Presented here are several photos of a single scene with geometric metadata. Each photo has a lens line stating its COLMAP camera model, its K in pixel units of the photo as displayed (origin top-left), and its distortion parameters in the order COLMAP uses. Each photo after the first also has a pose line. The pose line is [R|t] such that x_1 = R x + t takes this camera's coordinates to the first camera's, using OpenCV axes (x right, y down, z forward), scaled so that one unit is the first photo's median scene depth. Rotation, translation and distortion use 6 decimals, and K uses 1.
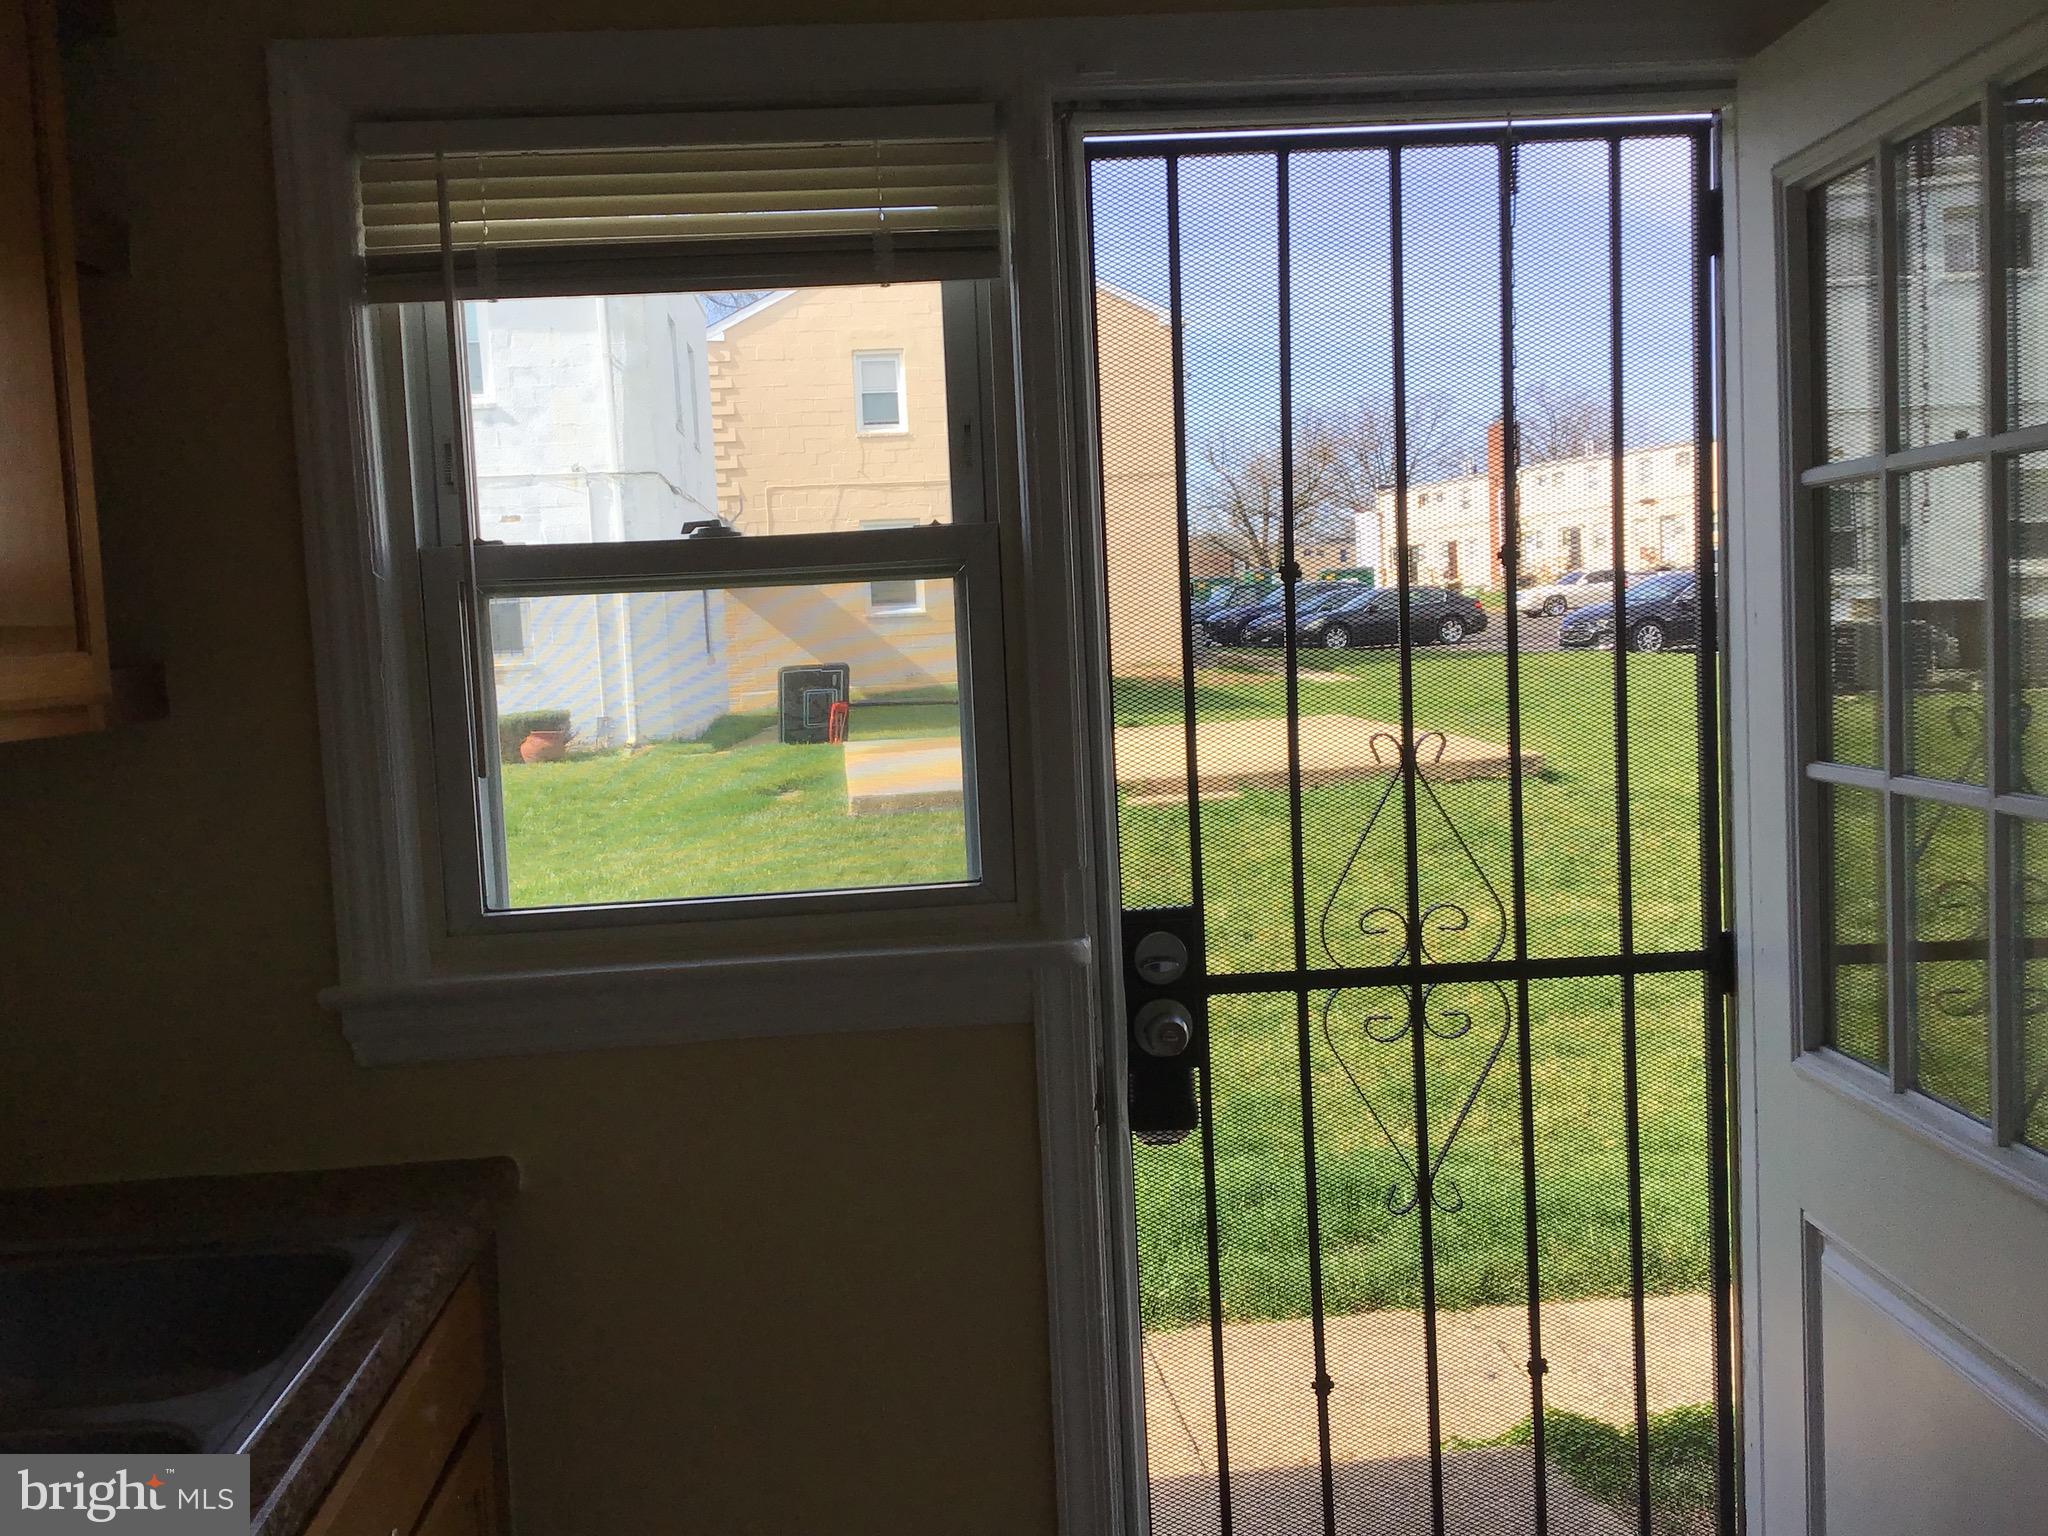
lens RADIAL K [[1847.0, 0, 1024.0], [0, 1847.0, 768.0], [0, 0, 1]] dist [-0.001995, -0.001869]
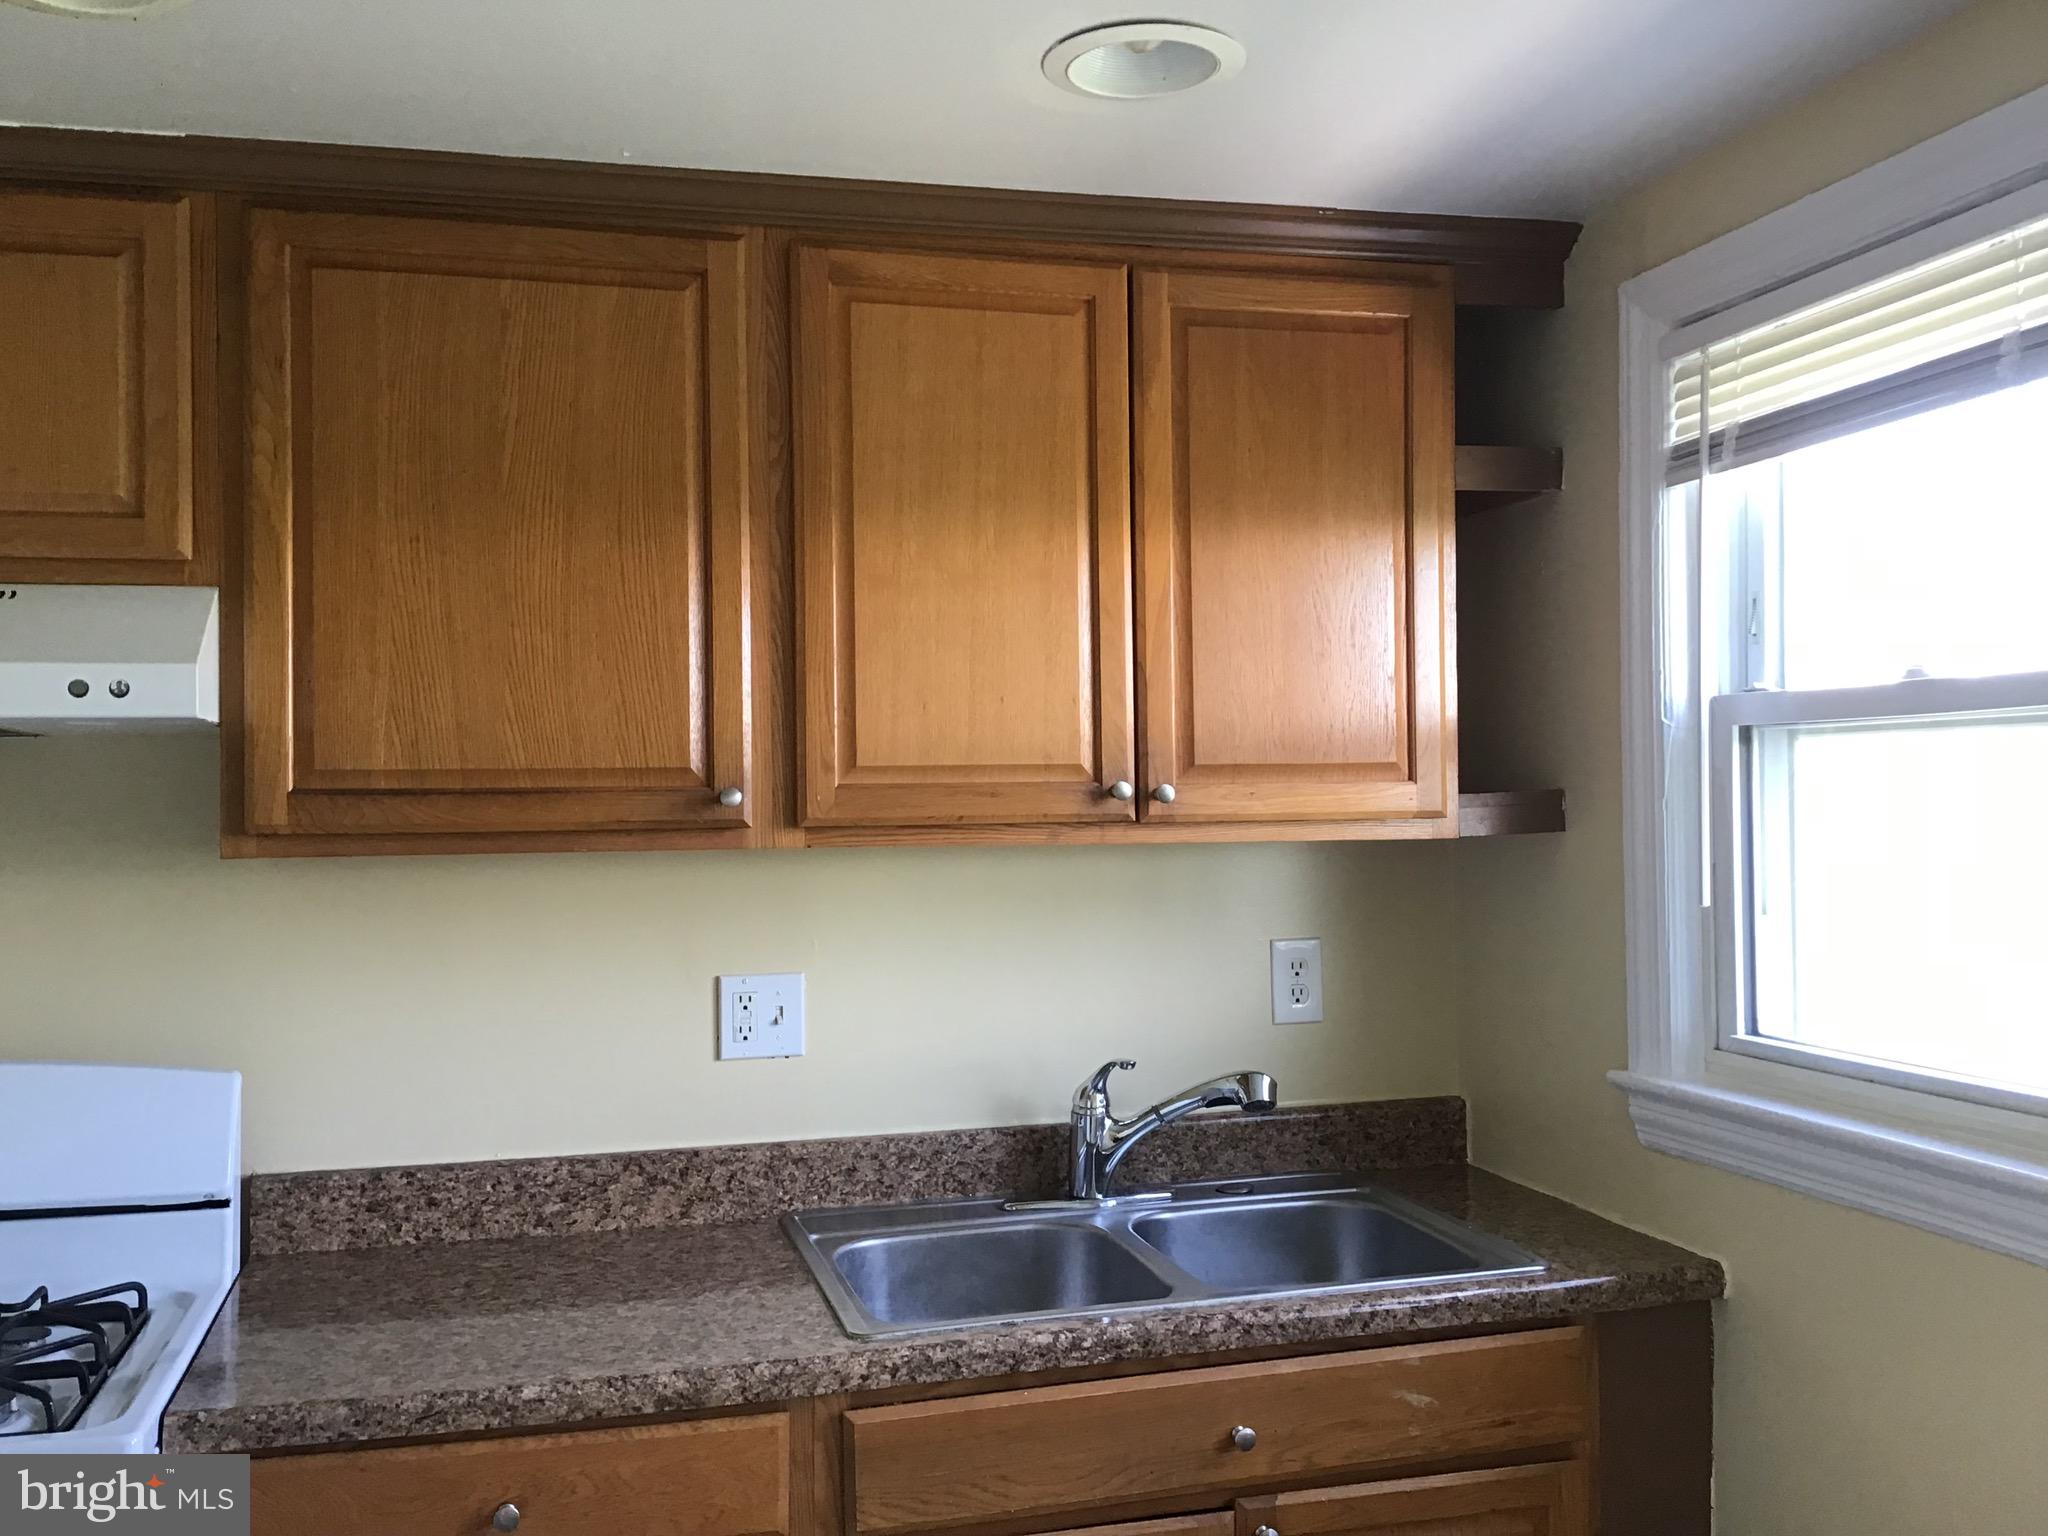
lens RADIAL K [[1847.0, 0, 1024.0], [0, 1847.0, 768.0], [0, 0, 1]] dist [-0.001995, -0.001869]
pose [[0.156114, 0.035963, -0.987084, 0.726477], [-0.073671, 0.996977, 0.024672, -0.075402], [0.984988, 0.068867, 0.158291, 0.428206]]
